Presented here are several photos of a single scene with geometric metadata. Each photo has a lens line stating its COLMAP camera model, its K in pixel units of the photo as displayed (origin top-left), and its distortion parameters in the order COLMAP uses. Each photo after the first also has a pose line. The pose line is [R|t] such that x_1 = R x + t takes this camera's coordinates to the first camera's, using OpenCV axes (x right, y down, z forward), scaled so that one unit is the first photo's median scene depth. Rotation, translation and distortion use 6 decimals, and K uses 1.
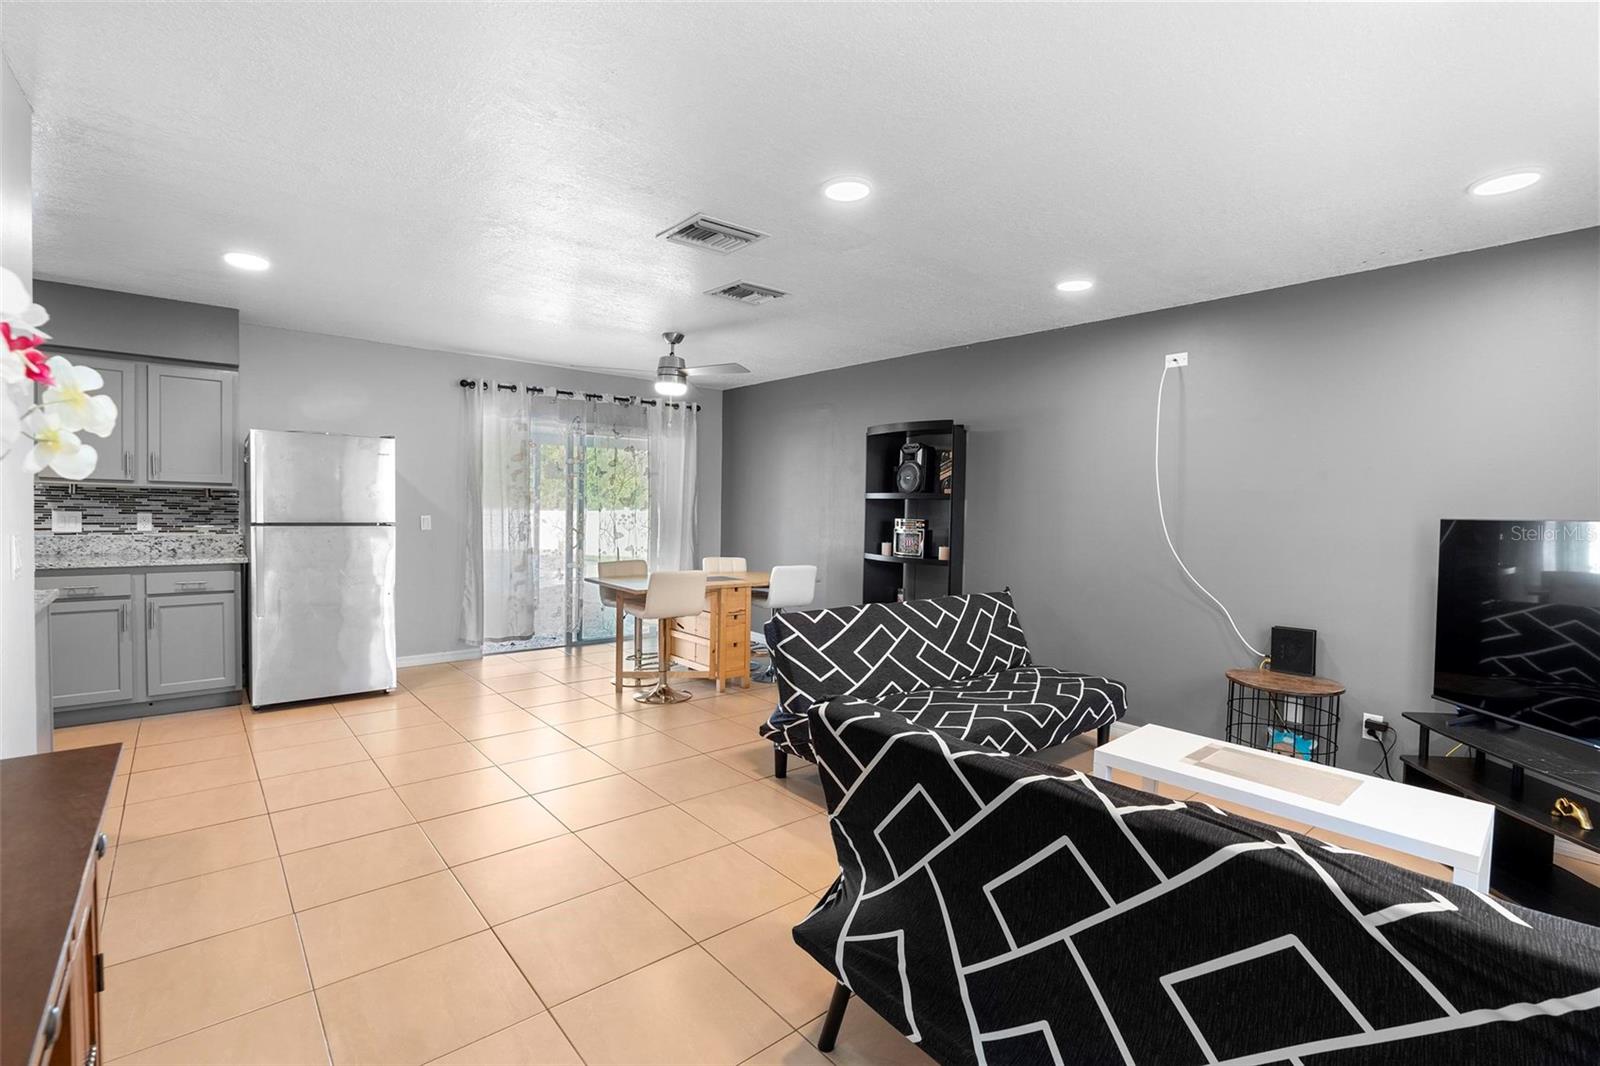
lens RADIAL K [[718.3, 0, 761.8], [0, 718.3, 544.1], [0, 0, 1]] dist [-0.001777, -0.000040]
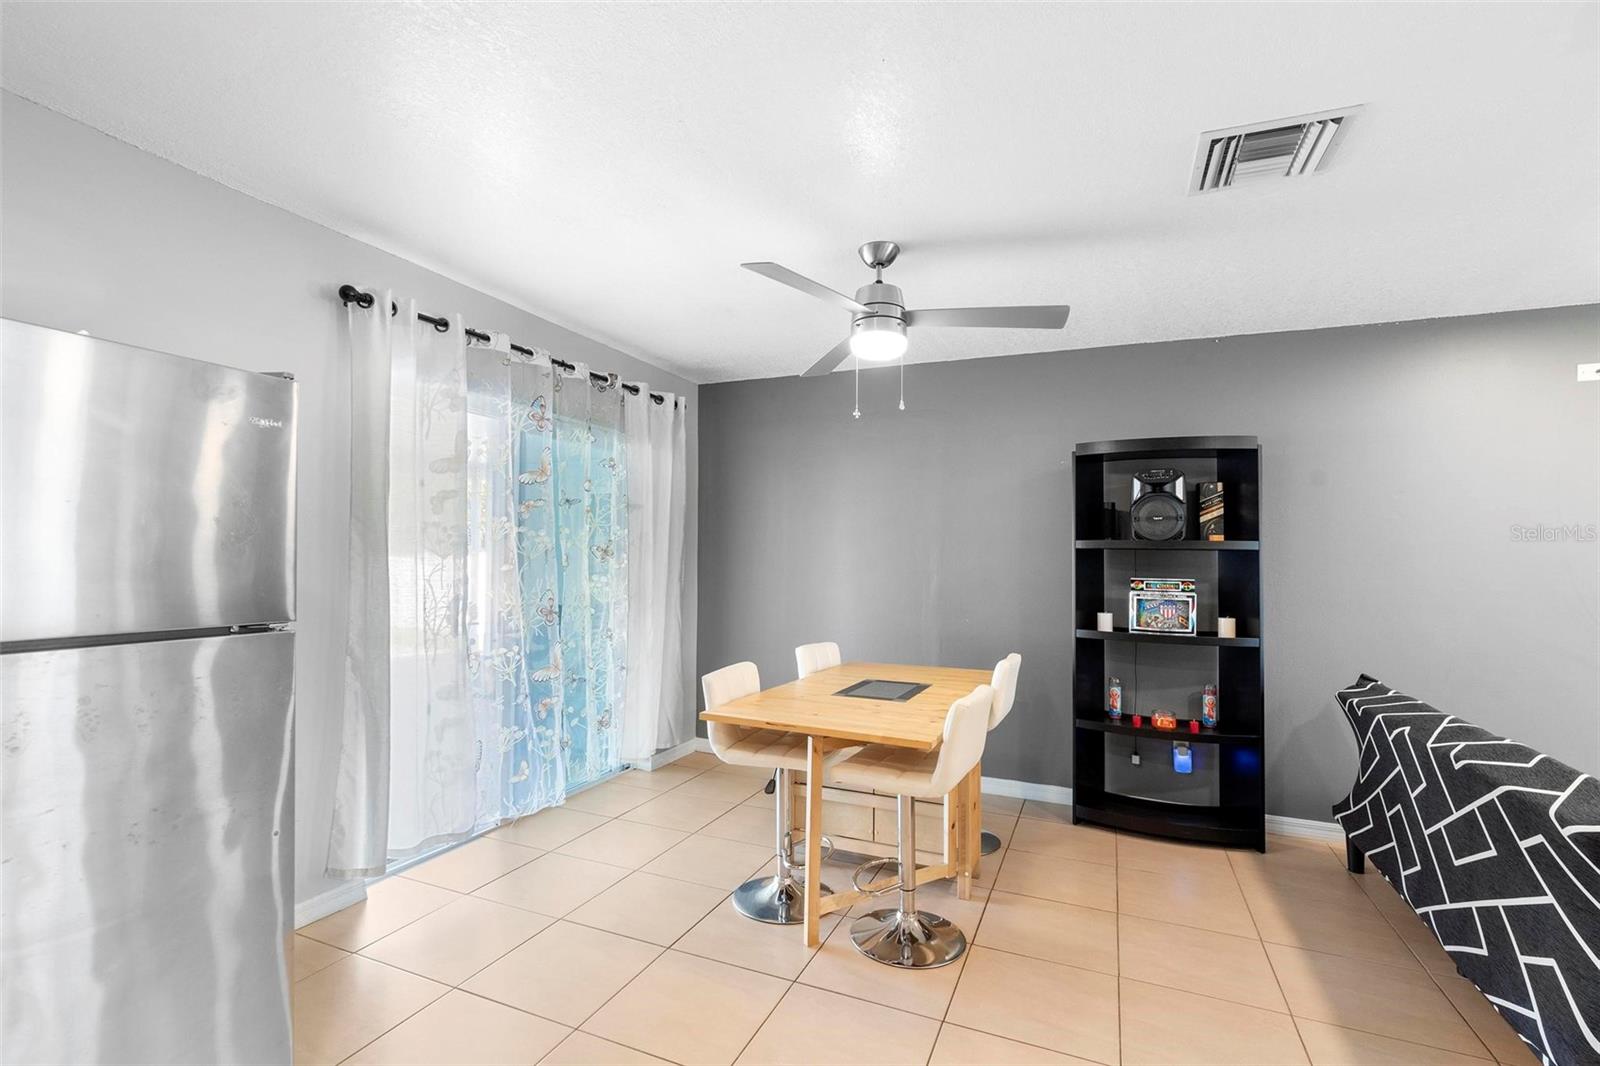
lens RADIAL K [[731.8, 0, 780.0], [0, 731.8, 550.3], [0, 0, 1]] dist [0.000313, 0.000001]
pose [[0.890808, -0.002629, 0.454372, -0.443040], [0.027797, 0.998426, -0.048720, -0.038657], [-0.453529, 0.056030, 0.889479, 0.552846]]
